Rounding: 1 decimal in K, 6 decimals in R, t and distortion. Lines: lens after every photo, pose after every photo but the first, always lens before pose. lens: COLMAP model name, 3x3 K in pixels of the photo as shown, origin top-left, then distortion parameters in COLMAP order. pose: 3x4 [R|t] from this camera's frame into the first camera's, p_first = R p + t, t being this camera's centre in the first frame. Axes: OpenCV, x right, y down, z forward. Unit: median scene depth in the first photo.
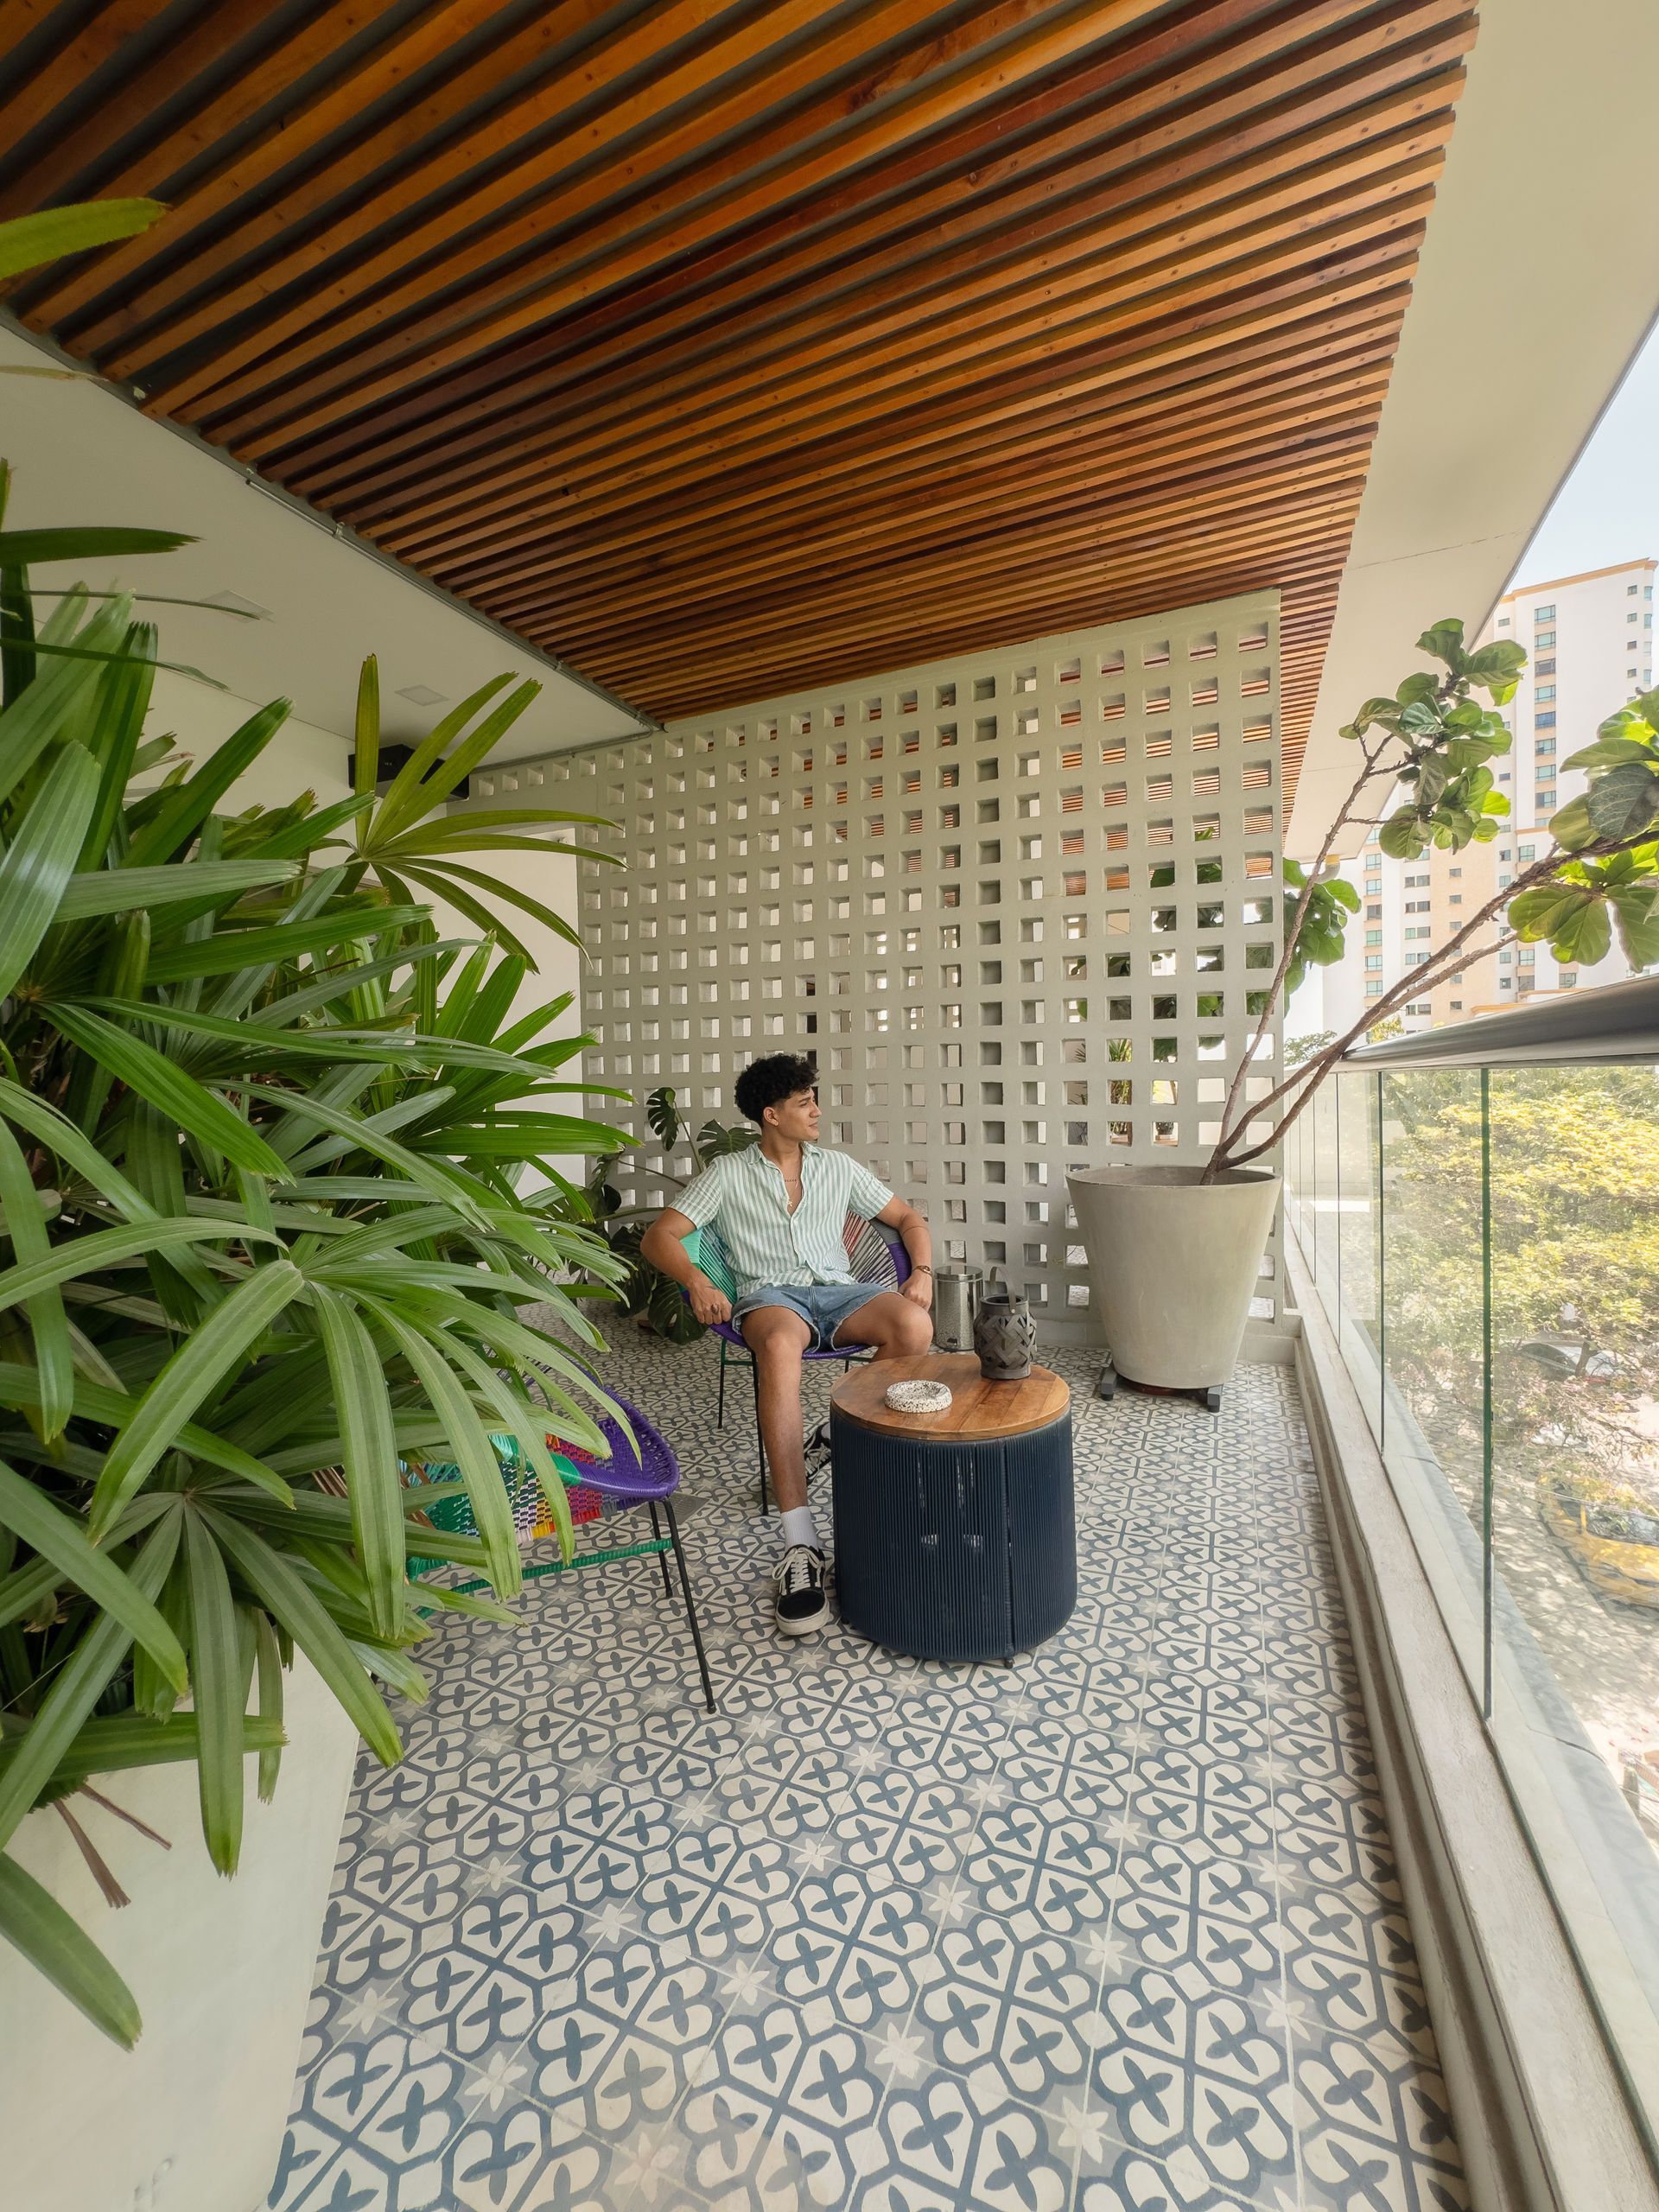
lens RADIAL K [[910.5, 0, 833.2], [0, 910.5, 1117.3], [0, 0, 1]] dist [-0.038857, 0.023943]
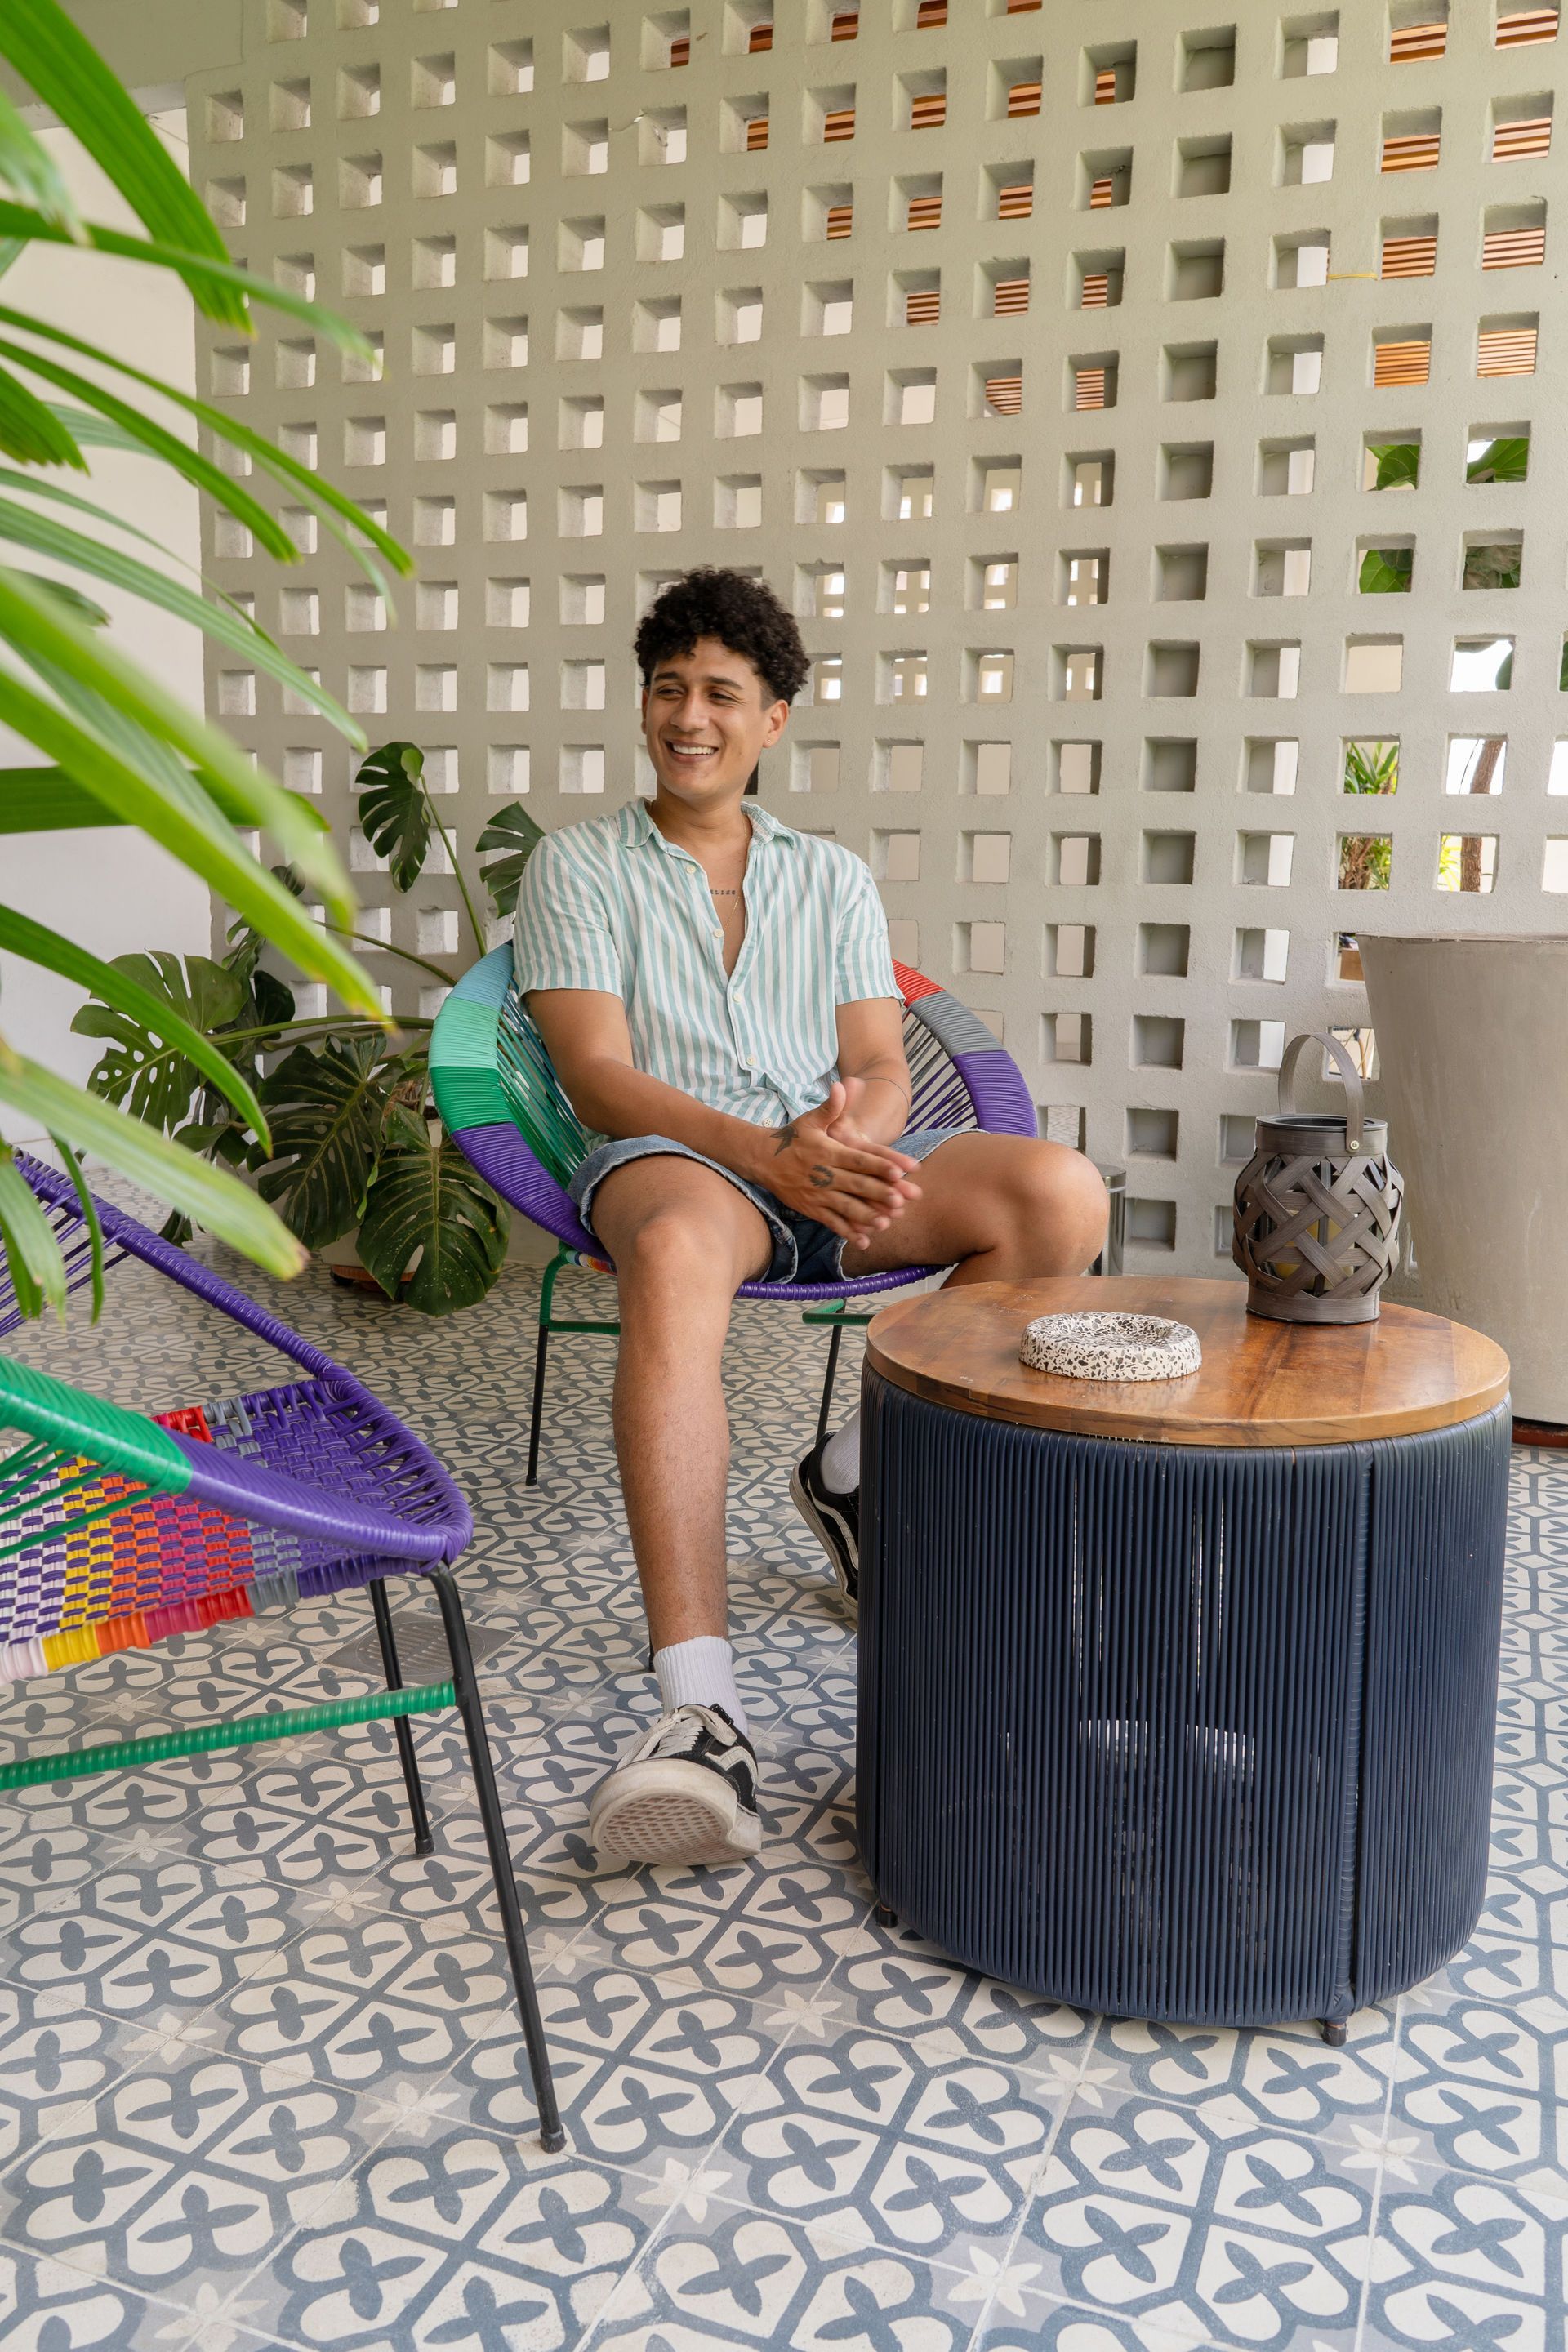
lens RADIAL K [[1822.7, 0, 786.9], [0, 1822.7, 1186.4], [0, 0, 1]] dist [-0.002127, -0.007276]
pose [[0.998572, 0.033835, 0.041340, -0.070855], [-0.038559, 0.992097, 0.119405, 0.153131], [-0.036973, -0.120828, 0.991985, 0.260951]]
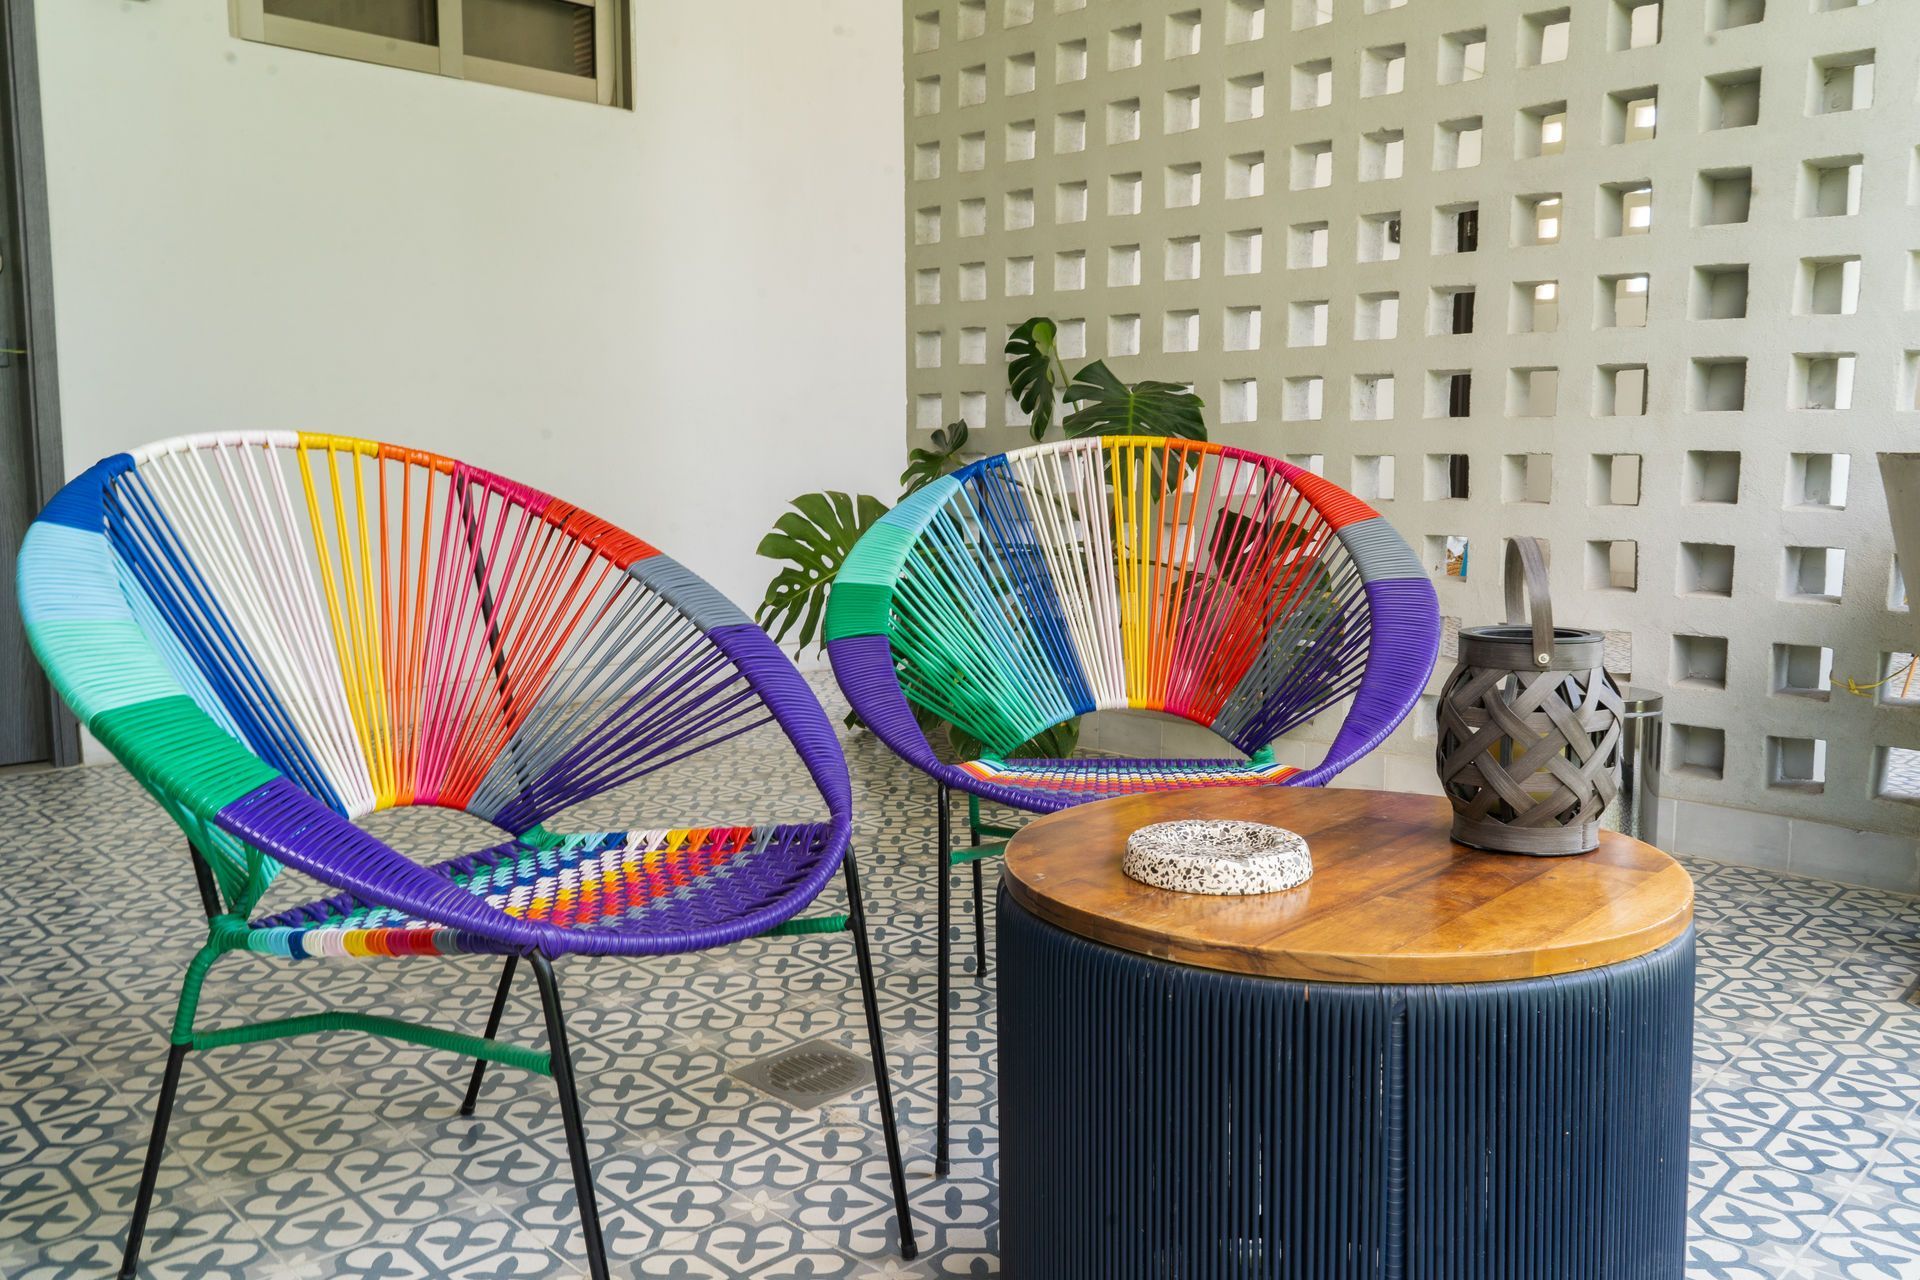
lens RADIAL K [[1488.7, 0, 953.4], [0, 1488.7, 653.4], [0, 0, 1]] dist [-0.002935, -0.006442]
pose [[0.932435, 0.065088, -0.355428, 0.195902], [-0.029521, 0.994077, 0.104594, 0.163804], [0.360131, -0.087034, 0.928833, 0.409084]]
